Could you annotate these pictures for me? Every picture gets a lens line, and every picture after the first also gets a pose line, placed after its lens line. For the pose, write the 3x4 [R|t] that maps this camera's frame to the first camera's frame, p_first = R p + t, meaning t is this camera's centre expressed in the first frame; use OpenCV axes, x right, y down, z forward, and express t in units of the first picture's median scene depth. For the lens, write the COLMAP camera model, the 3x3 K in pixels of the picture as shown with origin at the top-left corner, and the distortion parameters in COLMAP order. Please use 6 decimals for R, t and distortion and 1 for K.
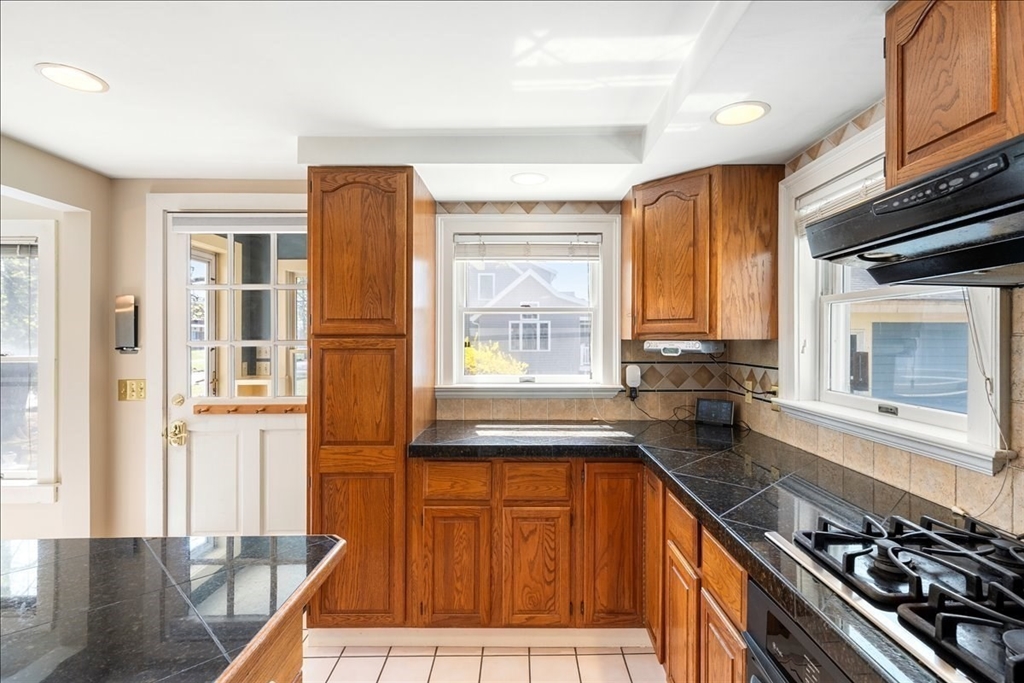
lens RADIAL K [[494.1, 0, 538.5], [0, 494.1, 340.1], [0, 0, 1]] dist [0.001854, -0.000574]
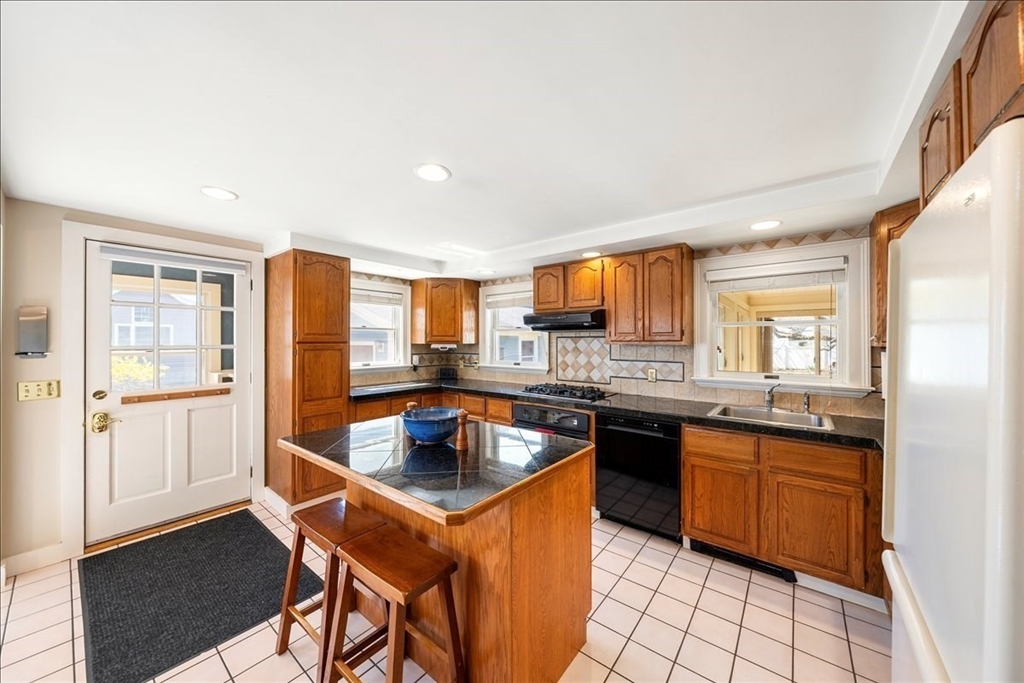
lens RADIAL K [[351.6, 0, 511.7], [0, 351.6, 339.7], [0, 0, 1]] dist [-0.002425, -0.000099]
pose [[0.642264, 0.004719, 0.766469, -0.833508], [0.002159, 0.999966, -0.007966, -0.006135], [-0.766480, 0.006771, 0.642232, -0.381634]]
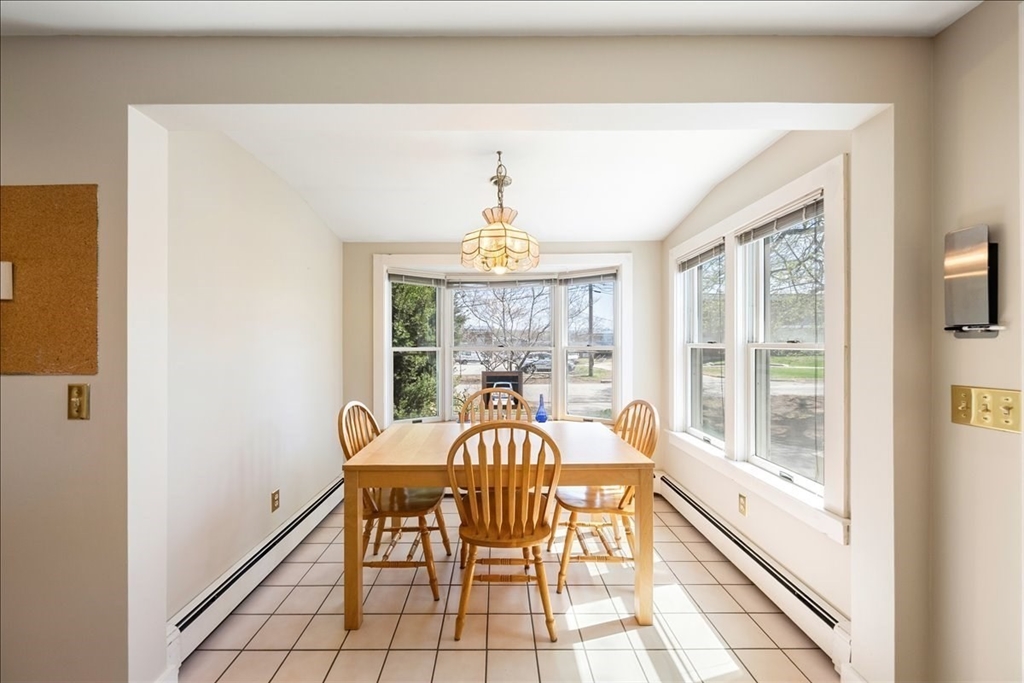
lens RADIAL K [[351.6, 0, 509.2], [0, 351.6, 339.5], [0, 0, 1]] dist [-0.002425, -0.000099]
pose [[-0.030710, -0.006581, -0.999507, -0.493105], [-0.000689, 0.999978, -0.006563, 0.036168], [0.999528, 0.000487, -0.030714, 0.577056]]
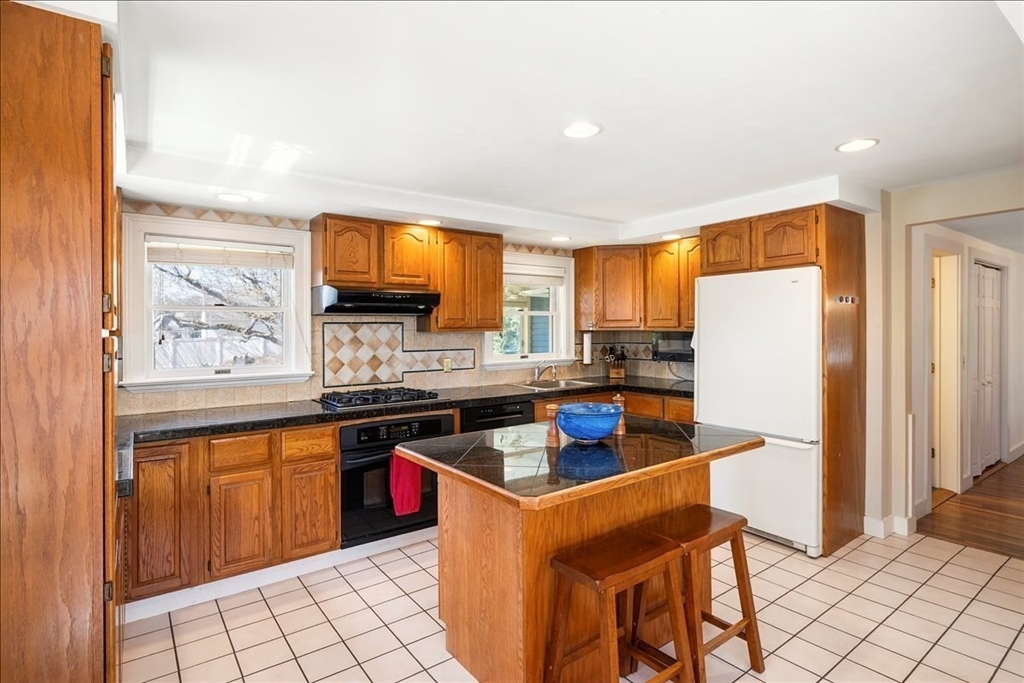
lens RADIAL K [[524.8, 0, 505.8], [0, 524.8, 332.5], [0, 0, 1]] dist [0.001056, -0.000091]
pose [[-0.567785, 0.001394, 0.823176, -1.074864], [0.013367, 0.999882, 0.007527, -0.005409], [-0.823068, 0.015277, -0.567737, 0.858420]]
